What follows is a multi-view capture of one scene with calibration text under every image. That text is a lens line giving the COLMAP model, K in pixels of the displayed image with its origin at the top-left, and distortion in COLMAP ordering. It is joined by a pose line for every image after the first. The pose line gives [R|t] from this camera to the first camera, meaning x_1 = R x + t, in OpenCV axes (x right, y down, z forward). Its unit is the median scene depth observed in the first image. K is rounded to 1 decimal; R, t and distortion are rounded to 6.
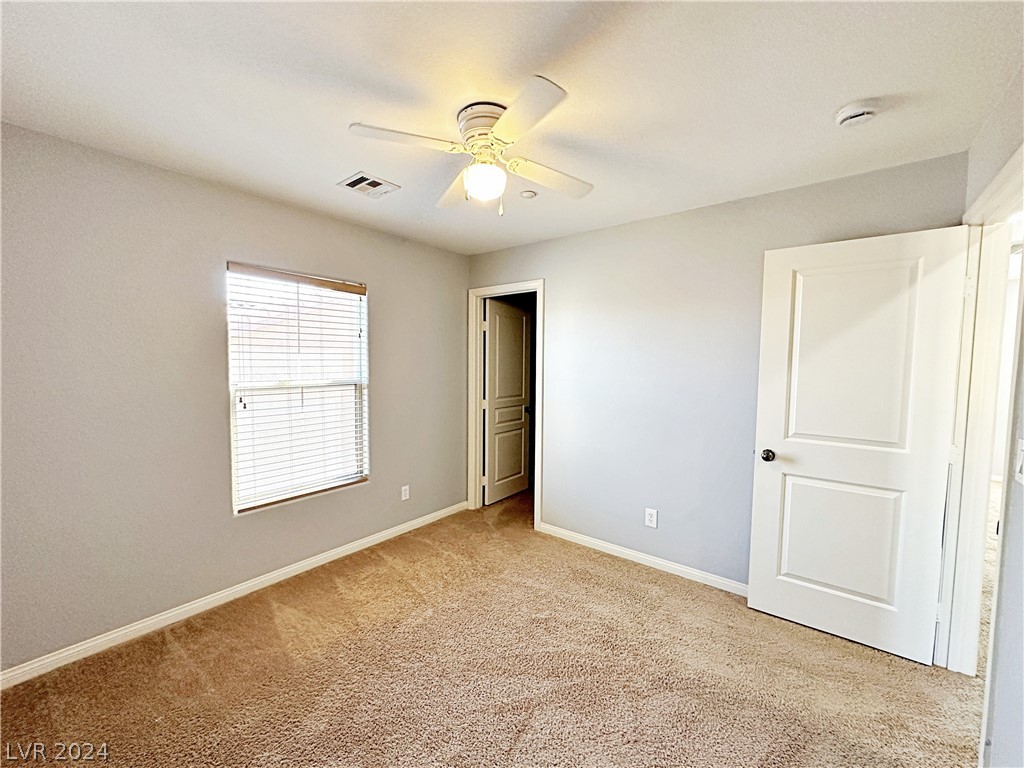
lens RADIAL K [[427.7, 0, 510.5], [0, 427.7, 384.3], [0, 0, 1]] dist [0.000532, 0.000031]
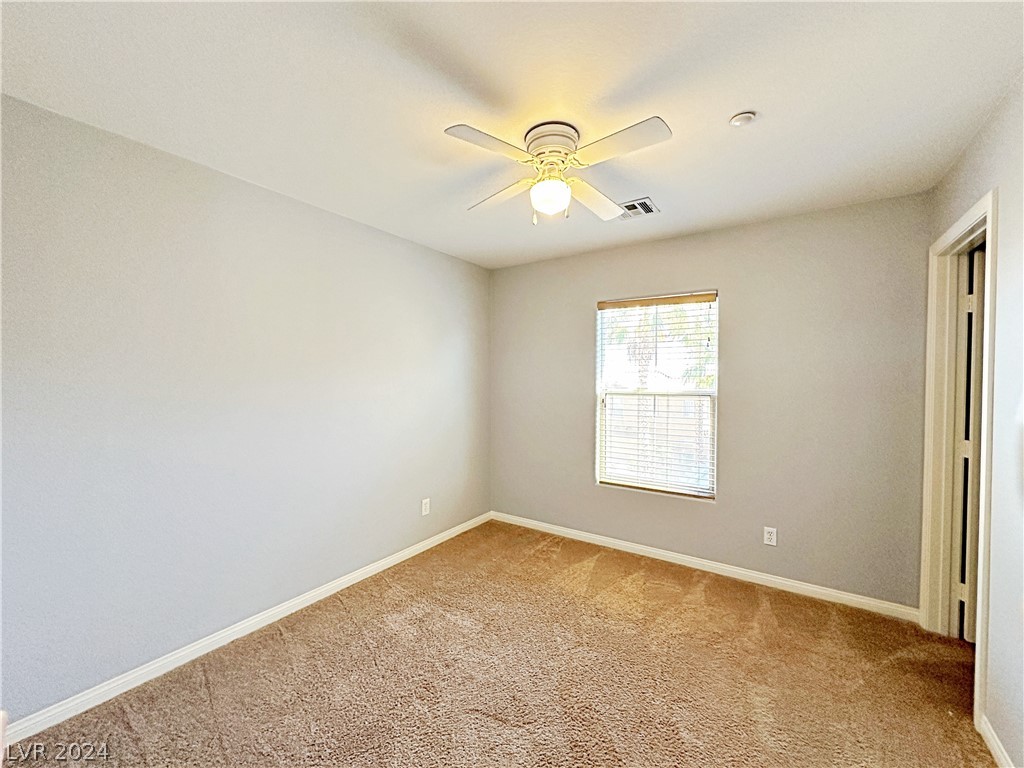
lens RADIAL K [[427.7, 0, 510.5], [0, 427.7, 384.3], [0, 0, 1]] dist [0.000532, 0.000031]
pose [[0.028948, 0.008375, -0.999546, 0.594673], [-0.053609, 0.998539, 0.006814, -0.008296], [0.998142, 0.053387, 0.029354, 0.537431]]
